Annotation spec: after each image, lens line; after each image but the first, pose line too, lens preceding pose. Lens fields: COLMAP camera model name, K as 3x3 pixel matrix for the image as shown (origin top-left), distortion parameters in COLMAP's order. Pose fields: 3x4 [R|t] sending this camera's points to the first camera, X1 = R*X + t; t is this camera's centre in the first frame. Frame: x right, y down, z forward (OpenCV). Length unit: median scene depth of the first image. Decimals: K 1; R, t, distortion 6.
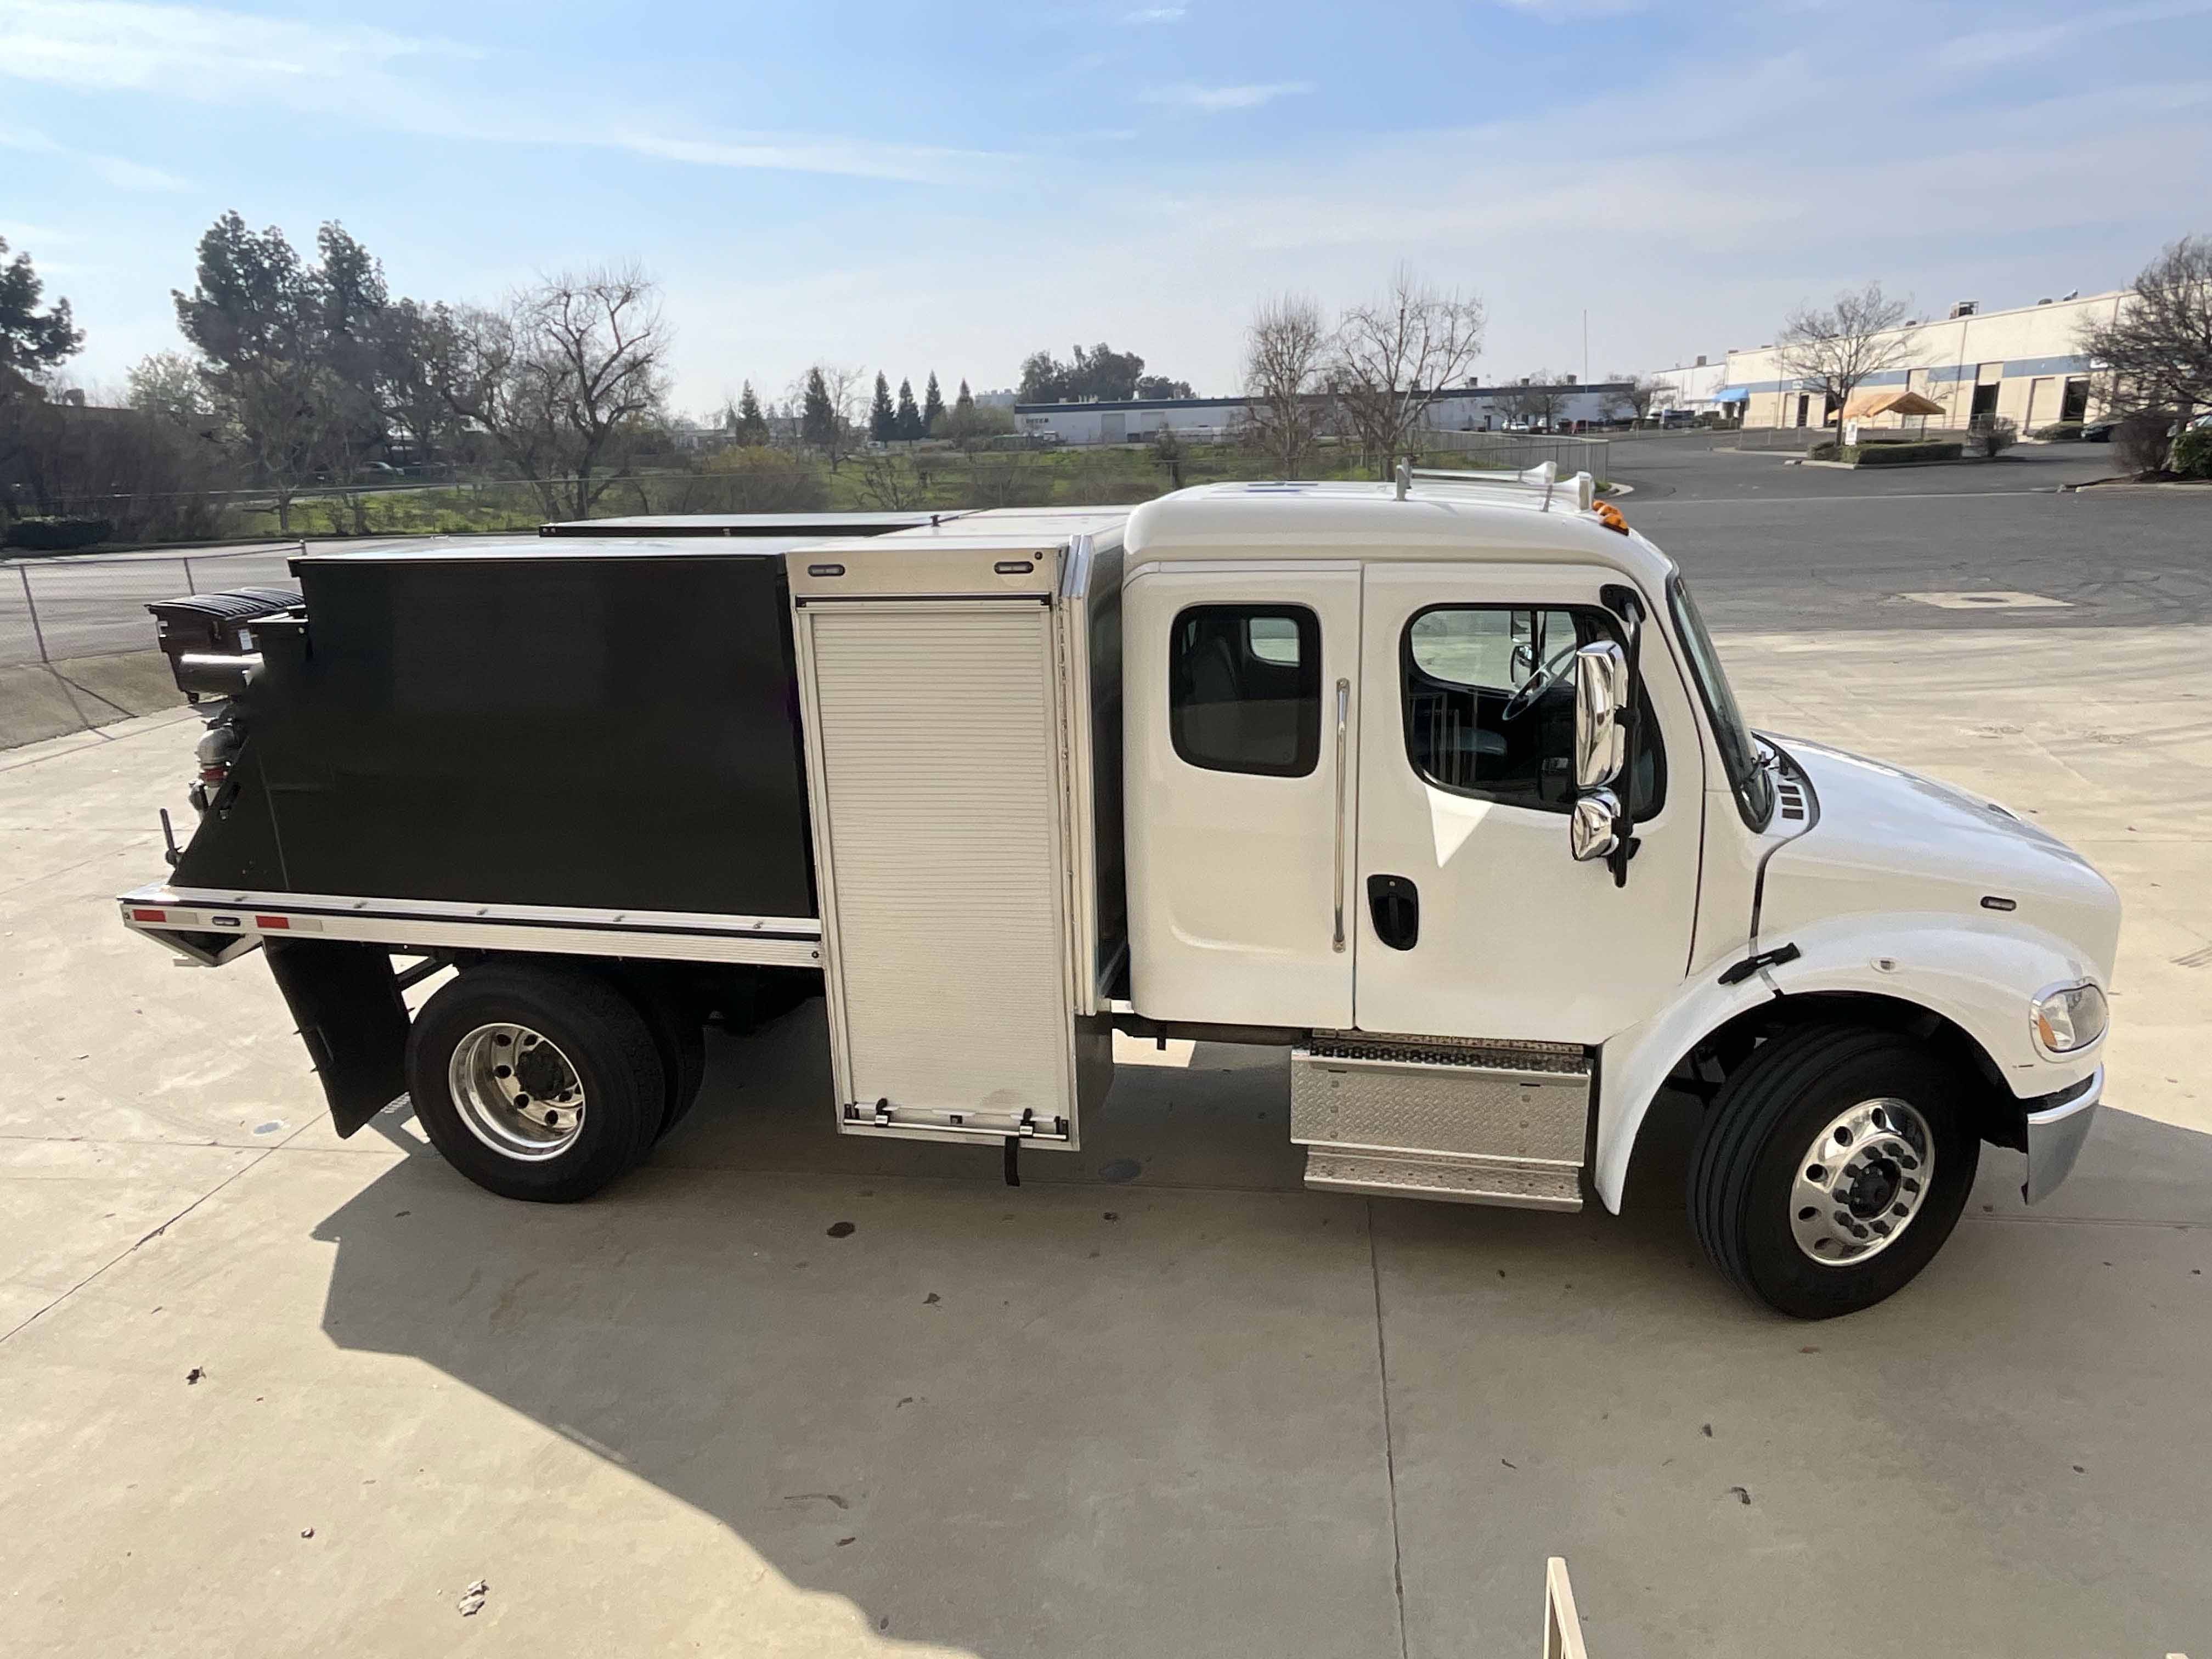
lens RADIAL K [[1358.4, 0, 1101.1], [0, 1358.4, 828.5], [0, 0, 1]] dist [-0.013196, 0.003879]
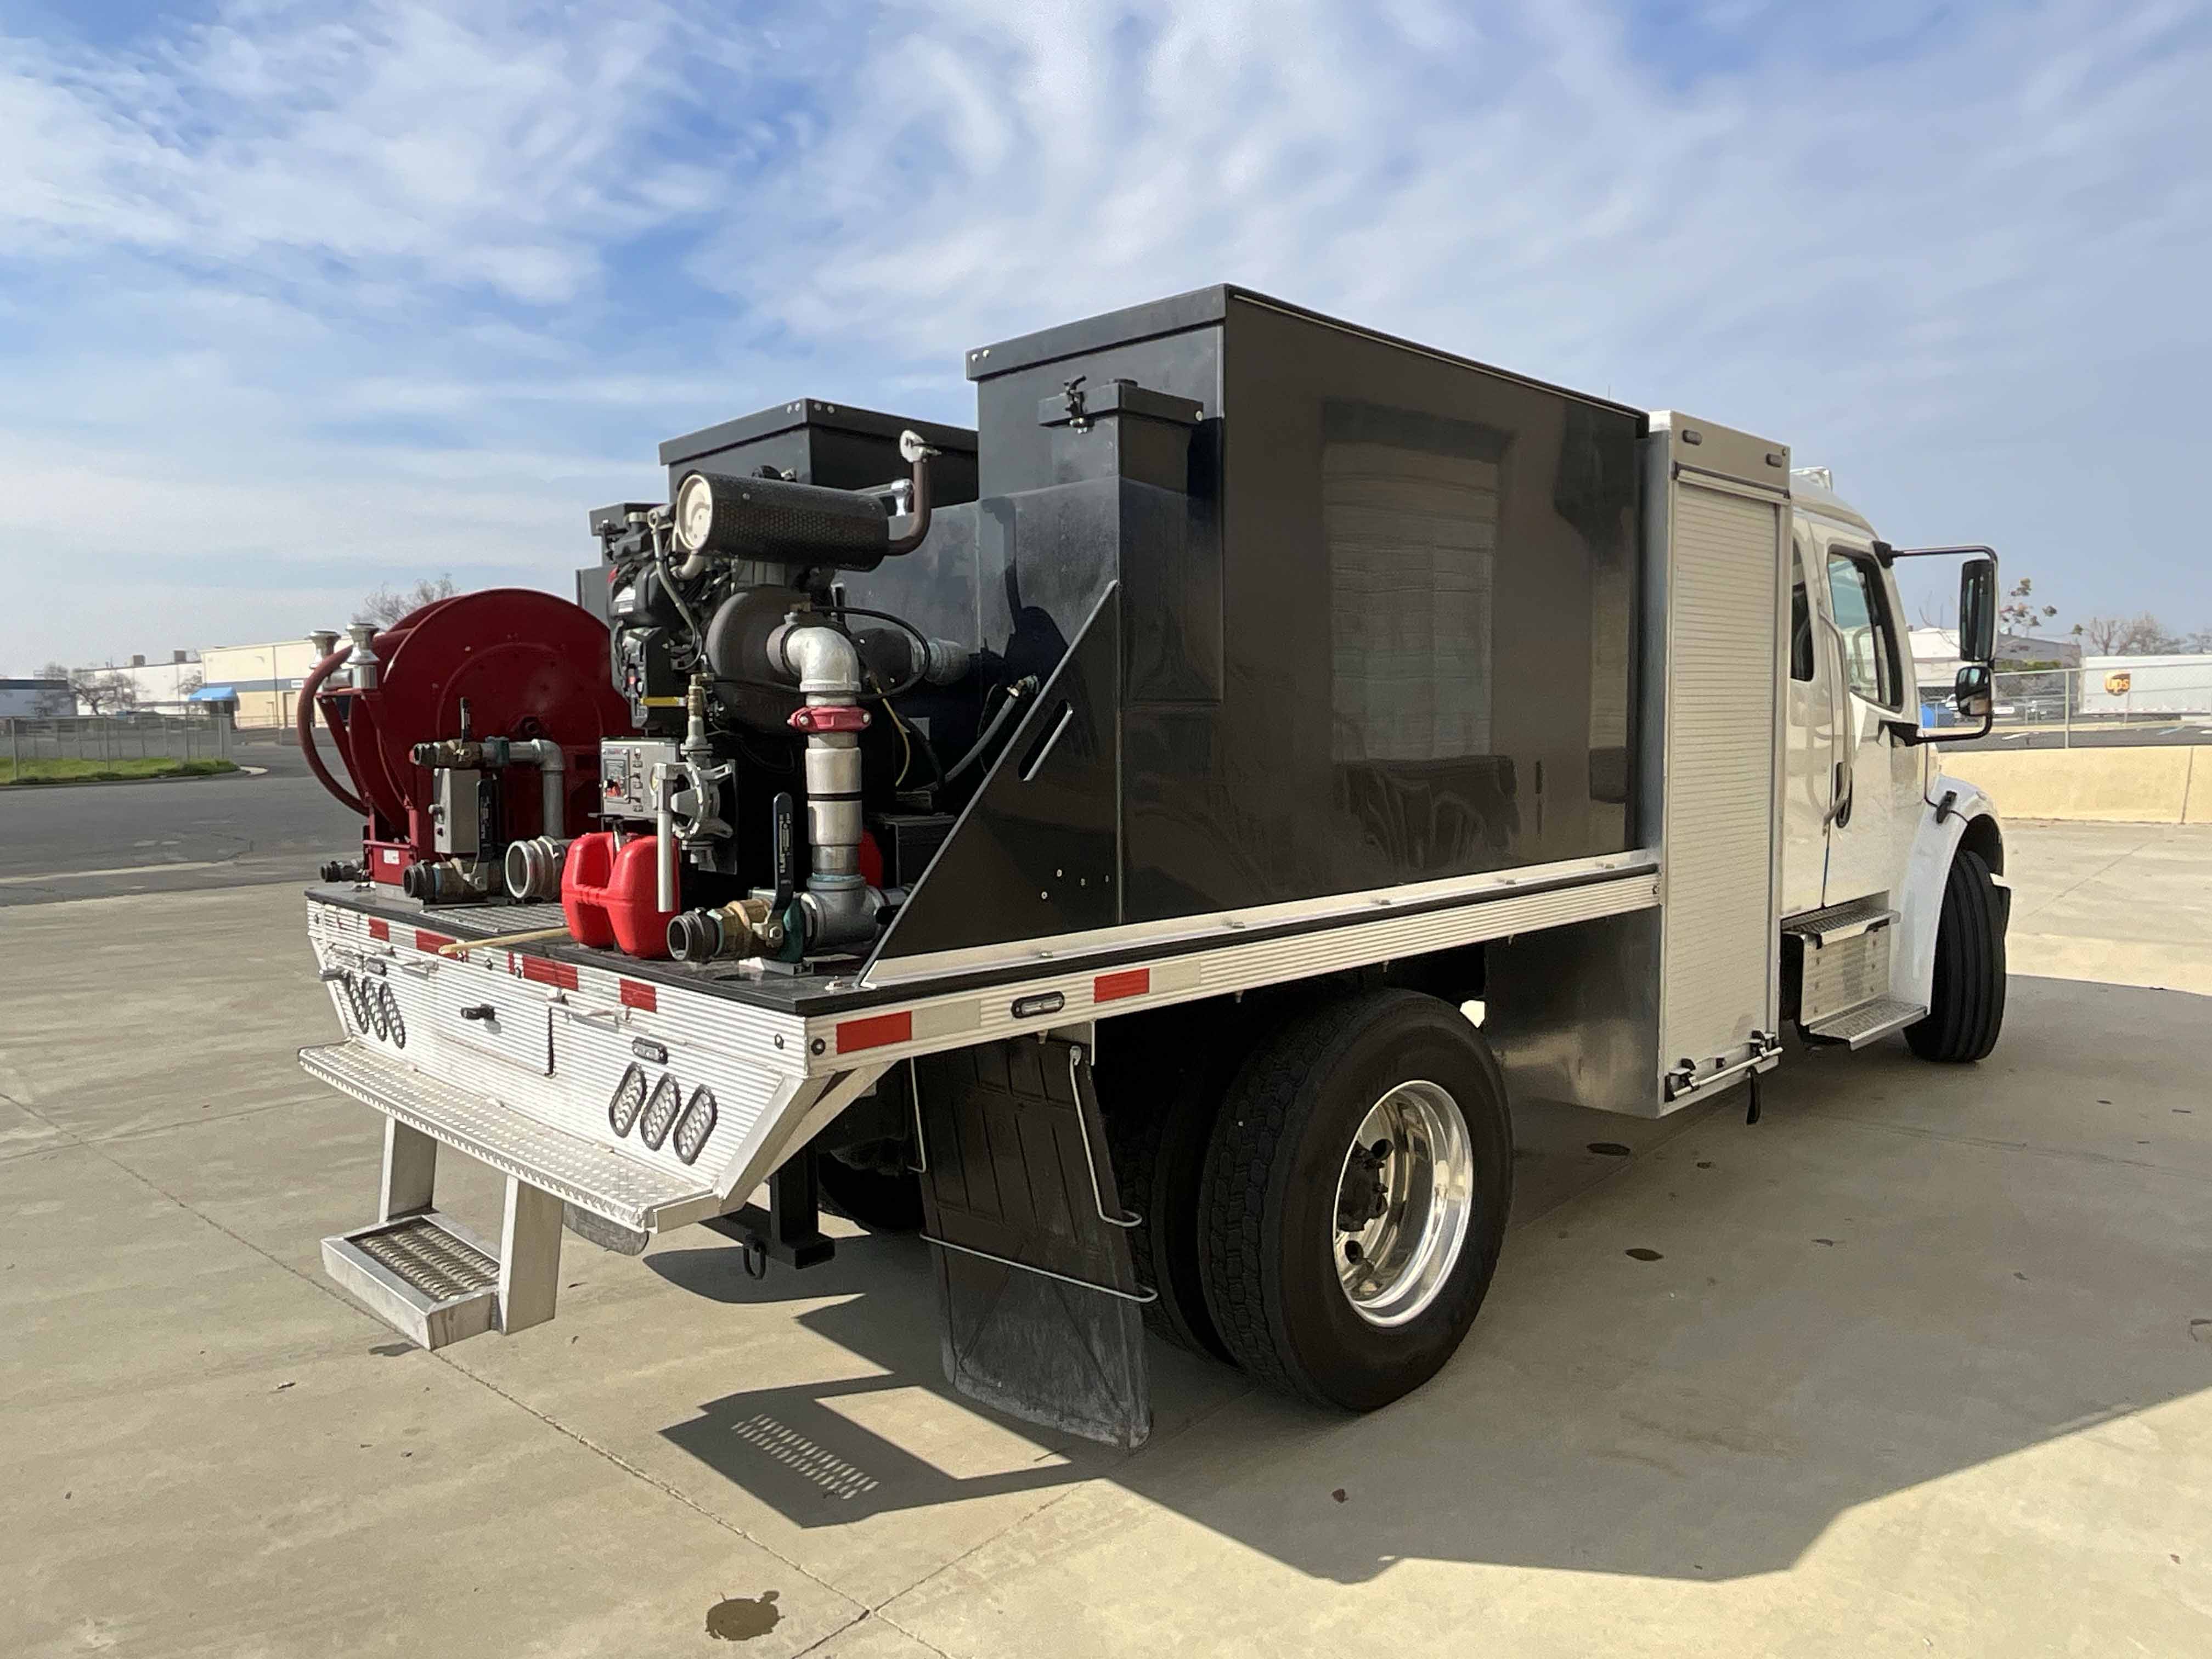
lens RADIAL K [[1470.1, 0, 1093.4], [0, 1470.1, 826.5], [0, 0, 1]] dist [-0.005204, -0.001622]
pose [[0.556724, -0.036979, 0.829874, -1.151667], [0.223927, 0.968708, -0.107057, 0.074212], [-0.799947, 0.245432, 0.547583, 0.765160]]
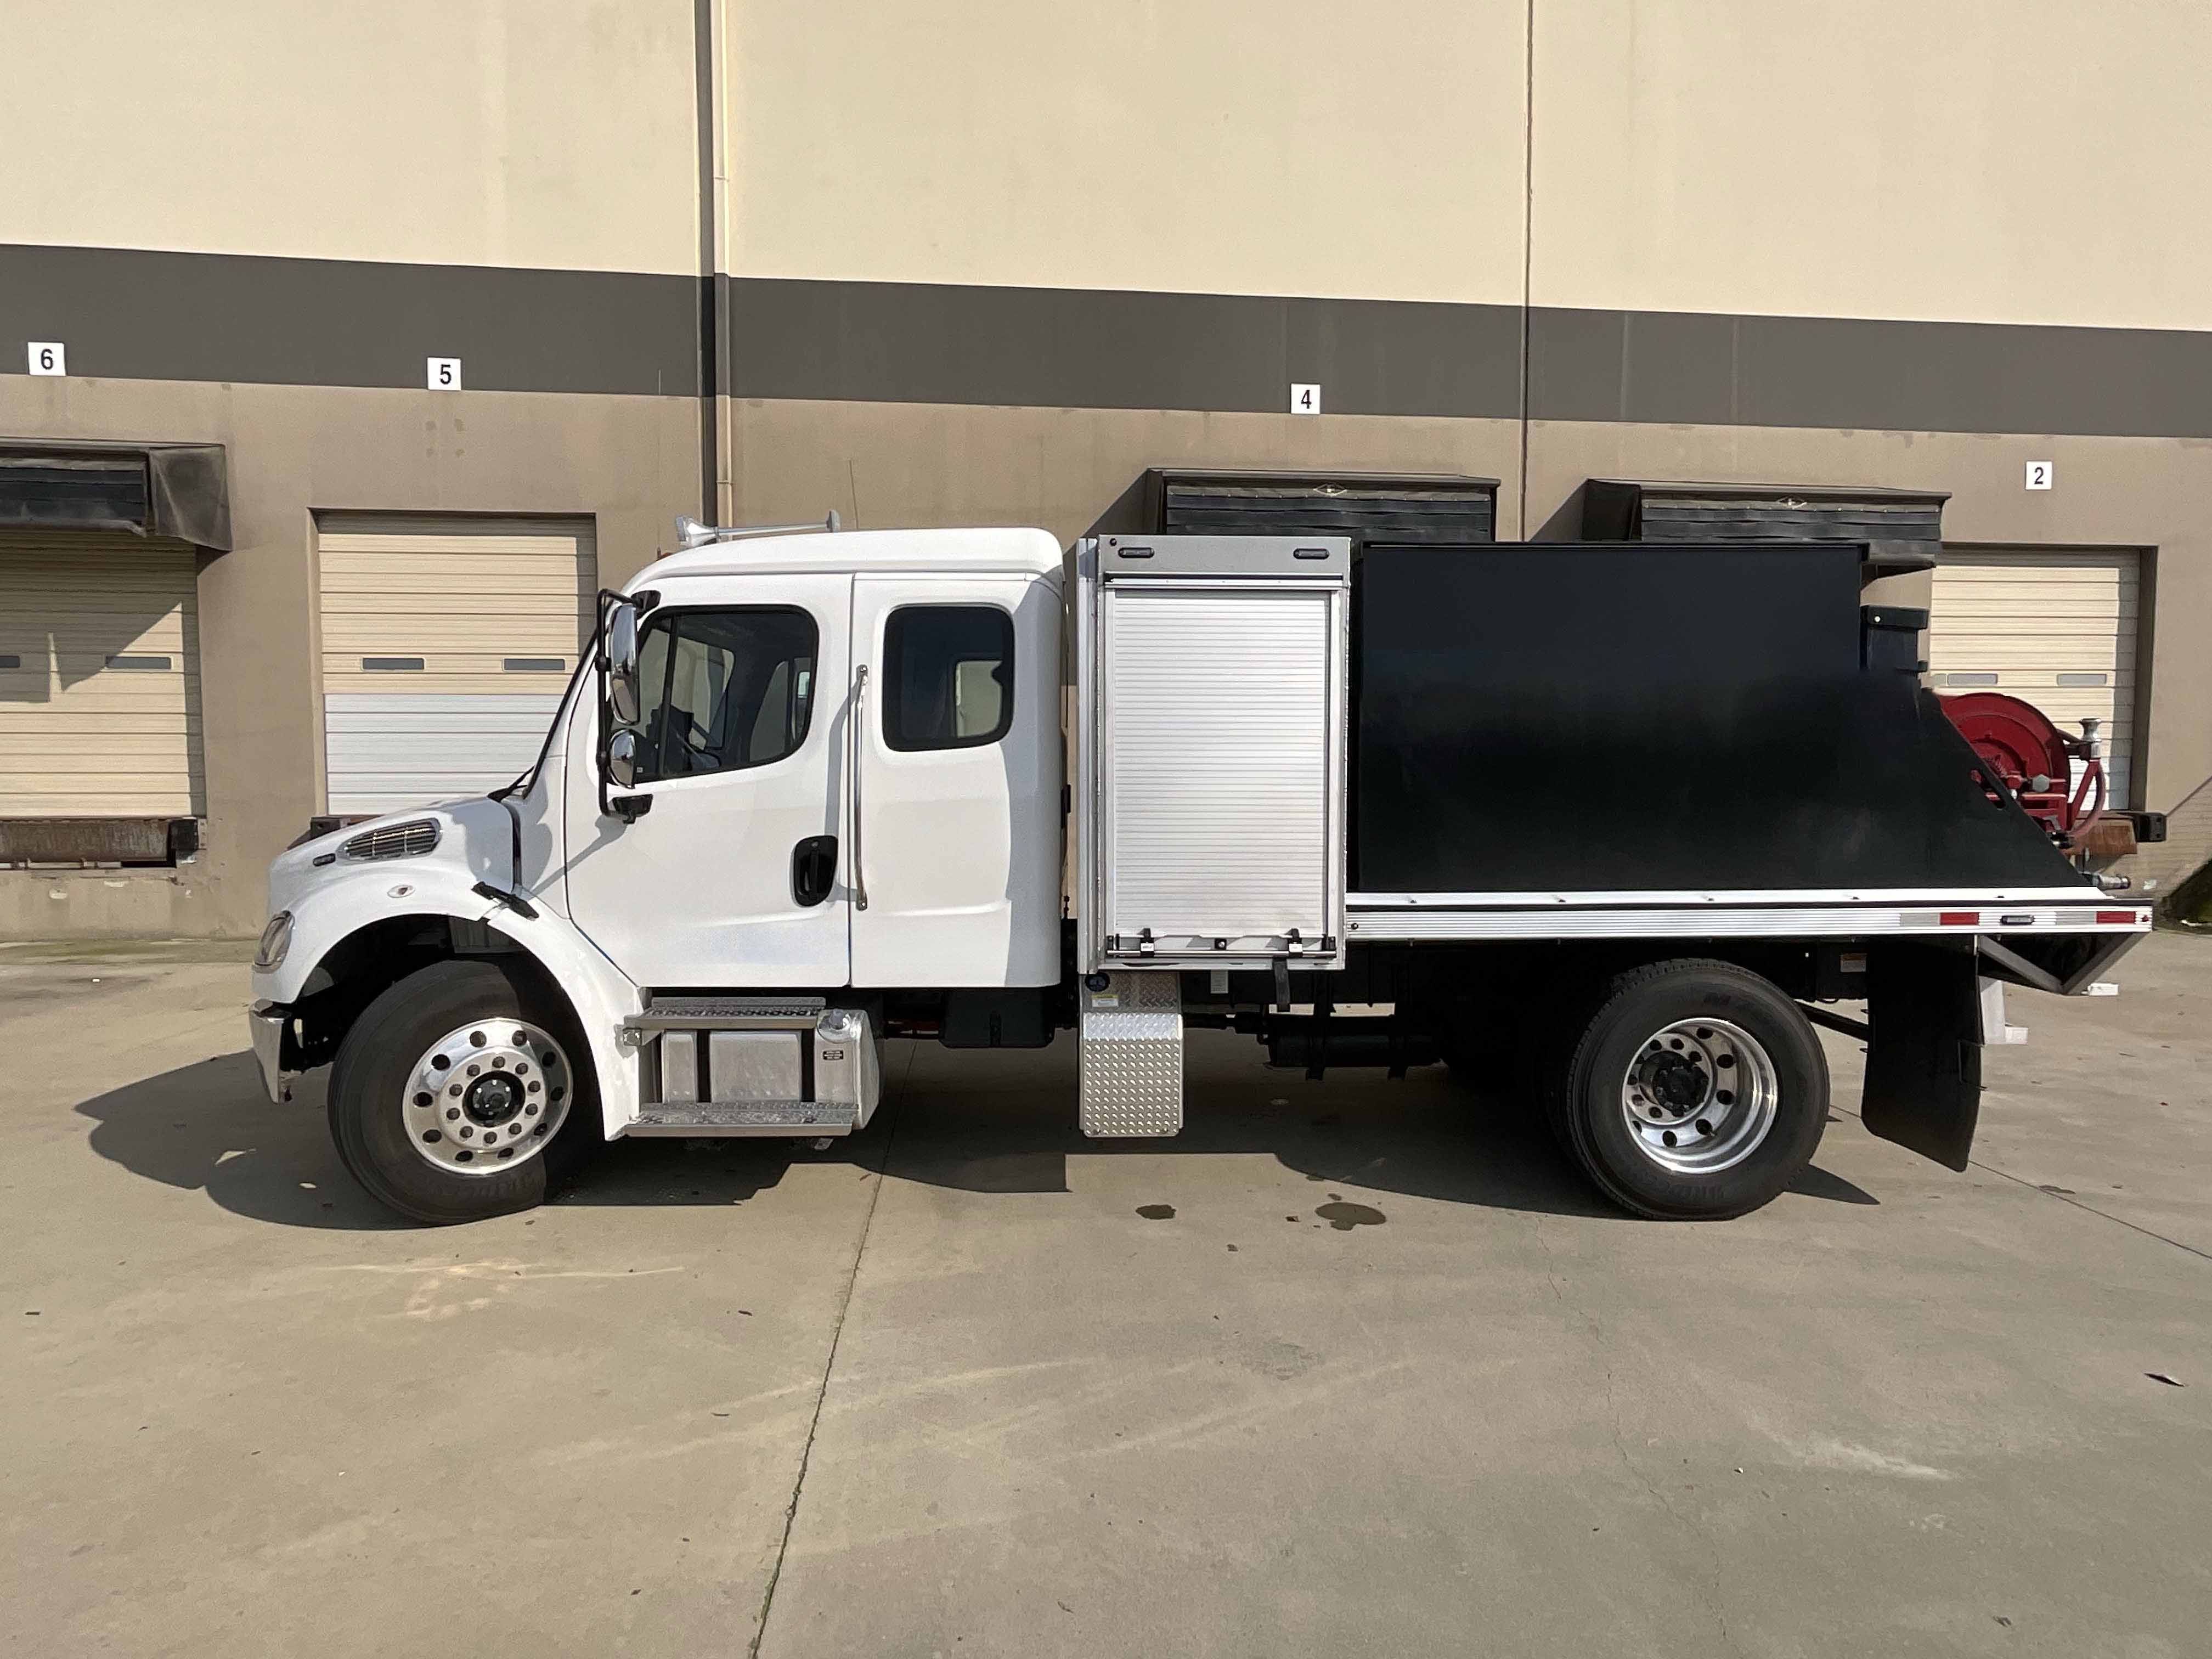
lens RADIAL K [[1225.5, 0, 1120.3], [0, 1225.5, 828.0], [0, 0, 1]] dist [-0.001588, 0.002855]
pose [[-0.970188, 0.030581, -0.240416, 0.314921], [-0.047777, 0.948406, 0.313438, -0.398348], [0.237597, 0.315580, -0.918671, 2.275700]]
